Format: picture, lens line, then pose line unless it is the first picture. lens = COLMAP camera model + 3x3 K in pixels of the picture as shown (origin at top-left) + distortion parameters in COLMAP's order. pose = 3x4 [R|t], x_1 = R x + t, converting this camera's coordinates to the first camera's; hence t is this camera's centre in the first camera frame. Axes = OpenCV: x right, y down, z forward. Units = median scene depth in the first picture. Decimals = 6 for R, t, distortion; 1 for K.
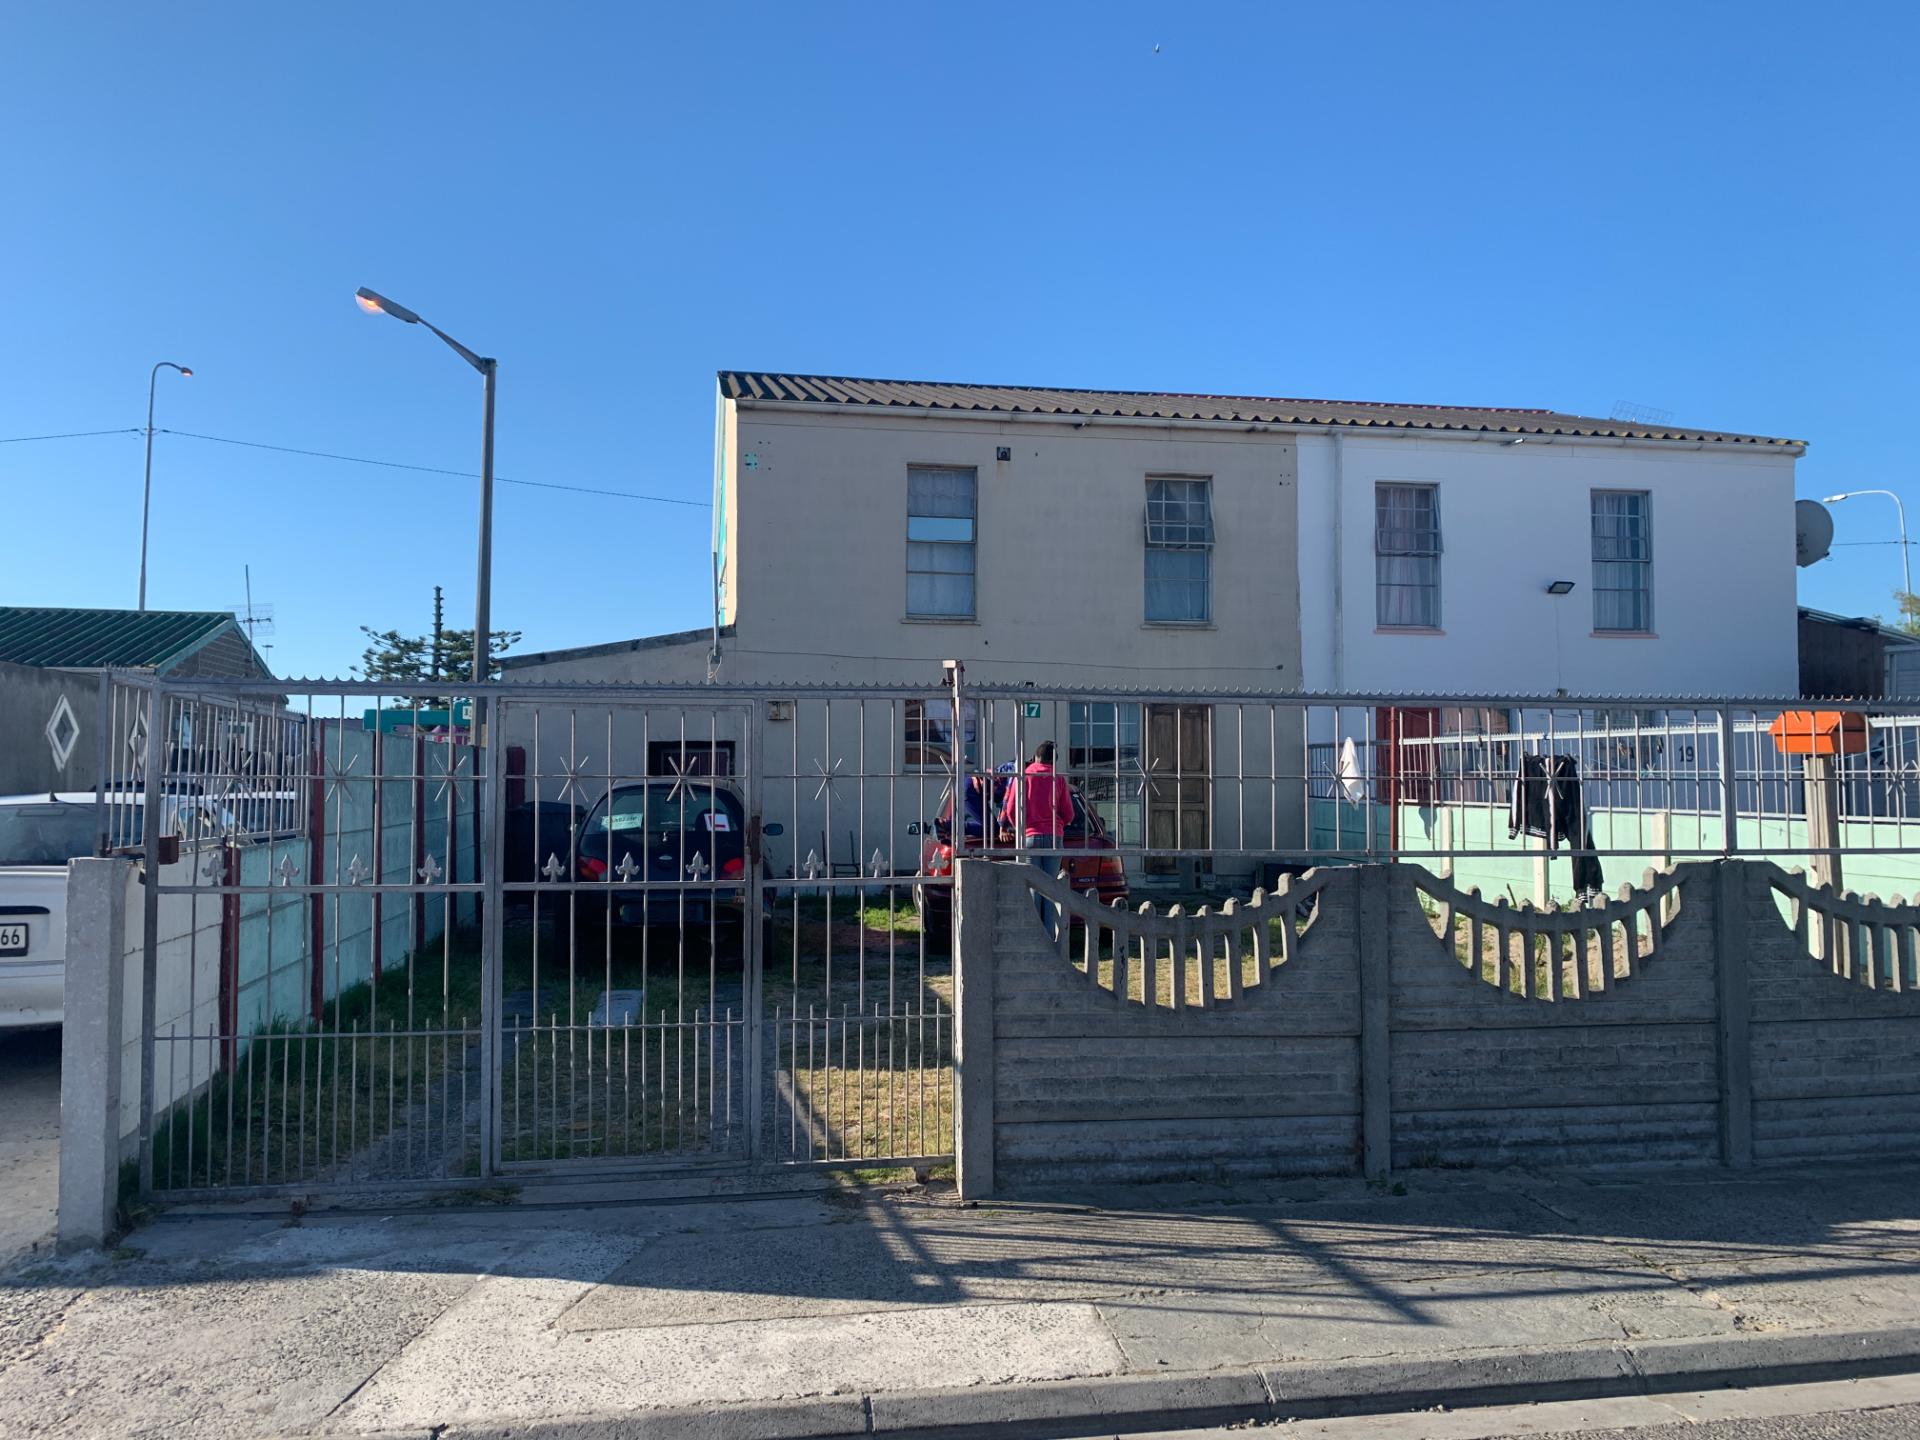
lens RADIAL K [[1490.5, 0, 960.0], [0, 1490.5, 720.0], [0, 0, 1]] dist [0.051667, -0.053224]
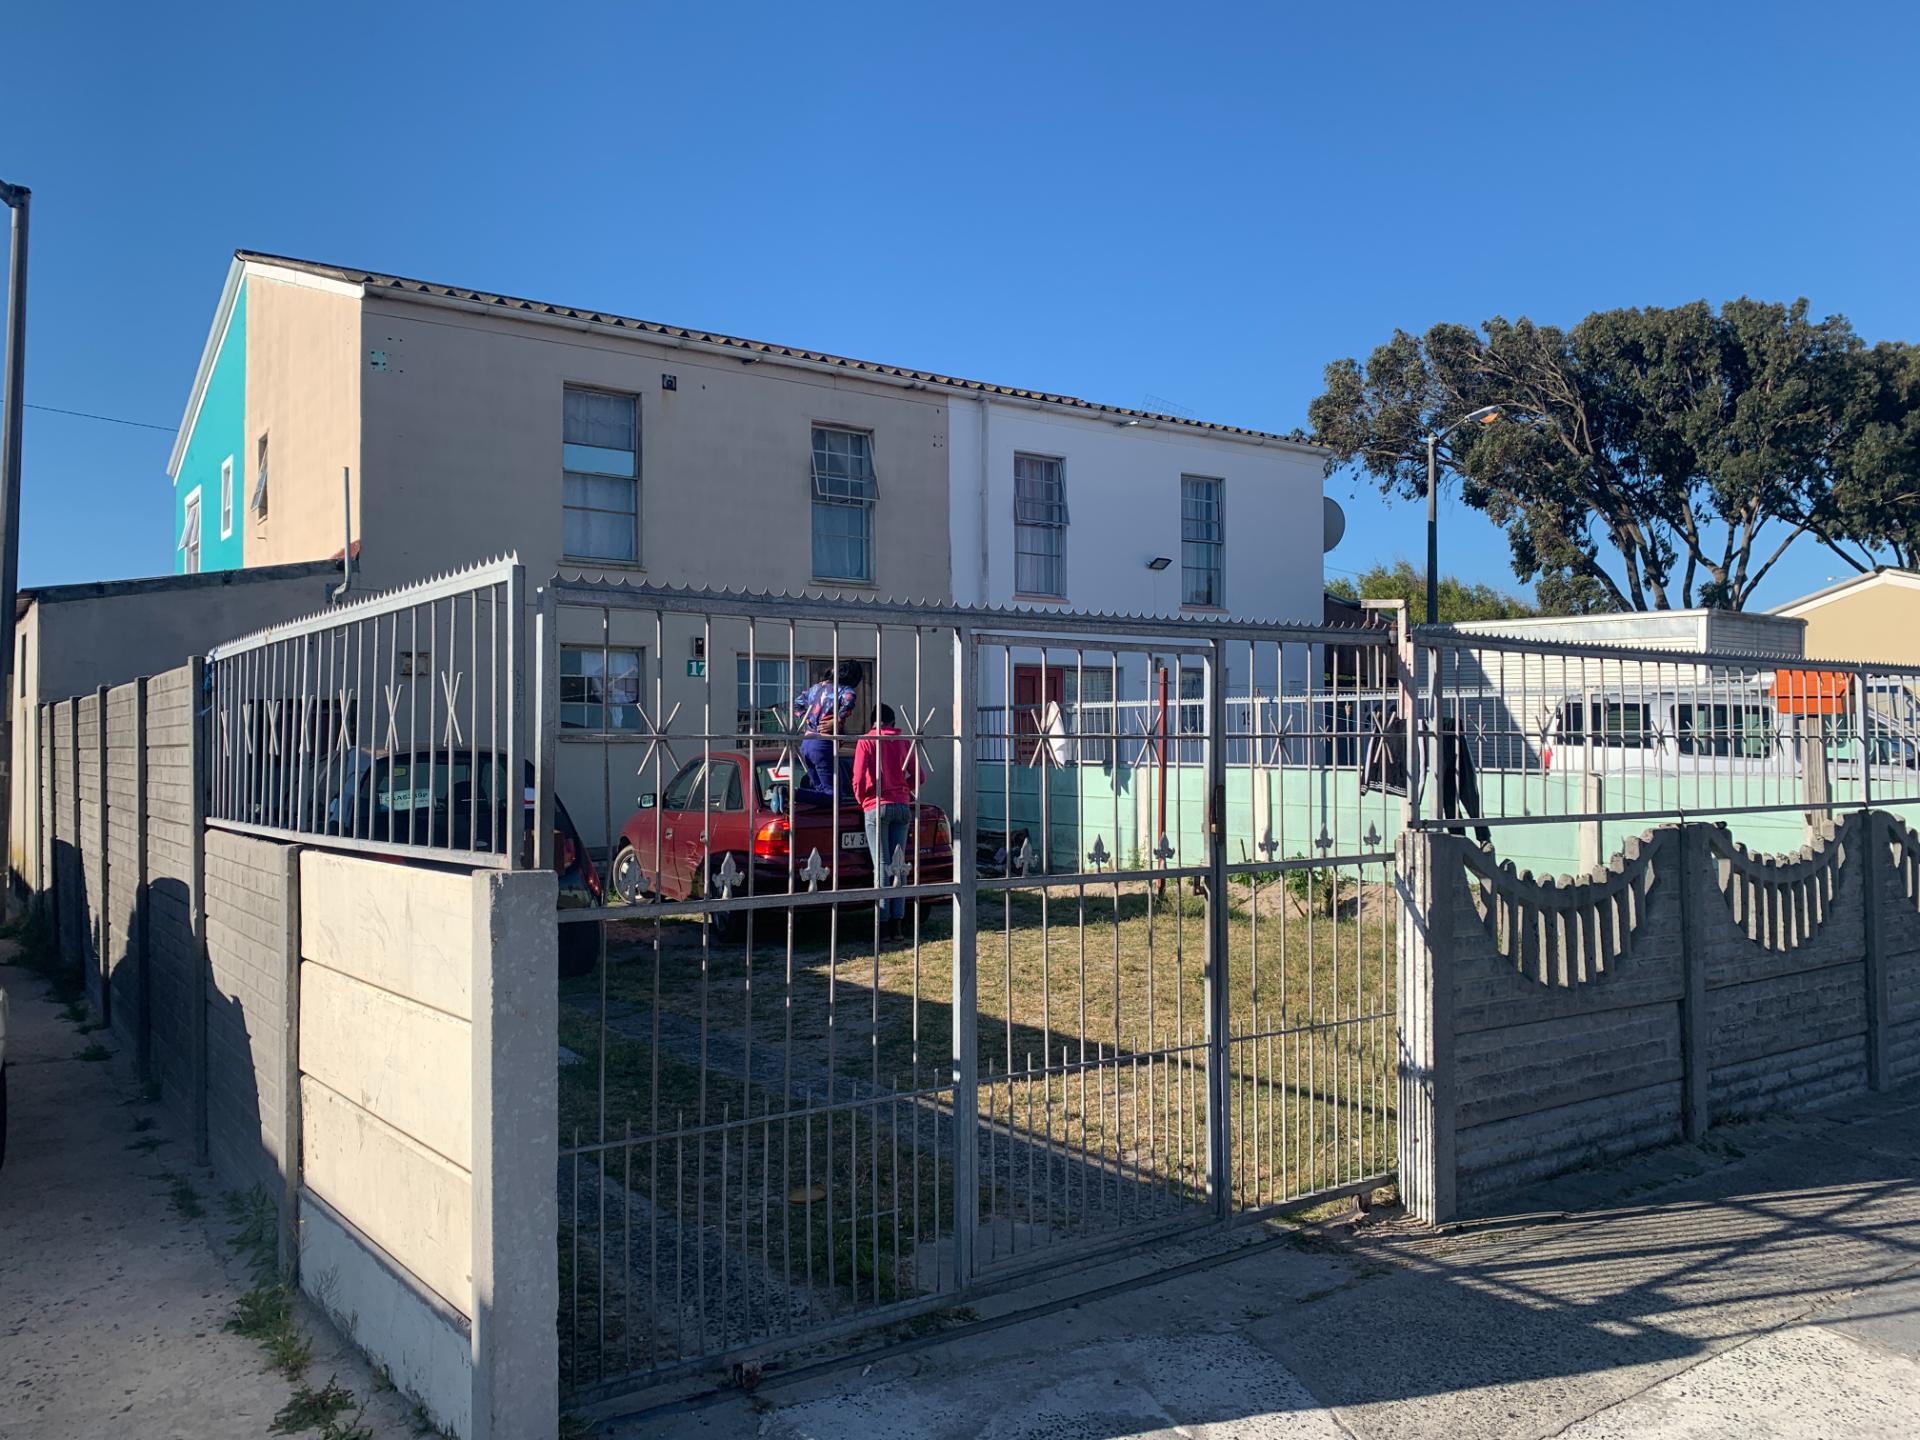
lens RADIAL K [[1474.8, 0, 959.7], [0, 1474.8, 693.0], [0, 0, 1]] dist [0.067424, -0.047195]
pose [[0.892030, 0.011602, 0.451826, -0.621441], [-0.013959, 0.999901, 0.001885, 0.014410], [-0.451760, -0.007988, 0.892104, 0.345129]]
